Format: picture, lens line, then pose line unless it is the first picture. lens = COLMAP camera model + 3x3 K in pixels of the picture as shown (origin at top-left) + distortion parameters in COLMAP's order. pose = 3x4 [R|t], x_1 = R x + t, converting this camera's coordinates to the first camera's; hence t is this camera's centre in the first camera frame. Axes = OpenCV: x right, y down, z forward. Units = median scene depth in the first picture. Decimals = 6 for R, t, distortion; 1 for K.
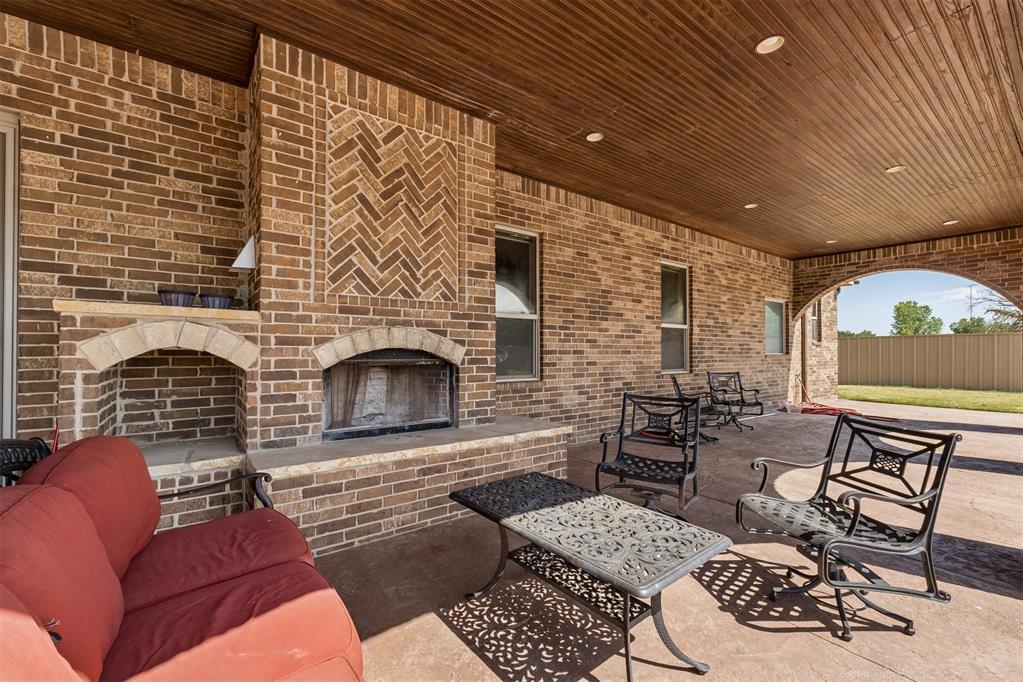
lens RADIAL K [[427.6, 0, 507.2], [0, 427.6, 348.4], [0, 0, 1]] dist [0.001899, 0.000737]
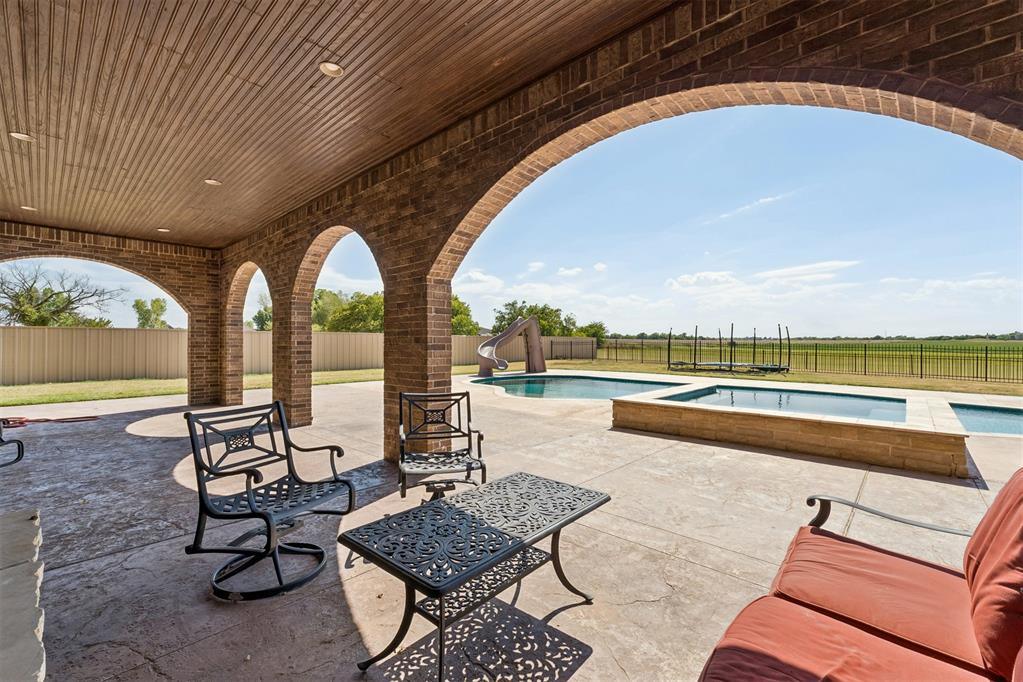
lens RADIAL K [[427.6, 0, 508.5], [0, 427.6, 340.2], [0, 0, 1]] dist [0.001899, 0.000737]
pose [[-0.179851, 0.006549, 0.983672, -0.199141], [-0.006322, 0.999949, -0.007813, -0.001918], [-0.983674, -0.007624, -0.179801, 0.269934]]
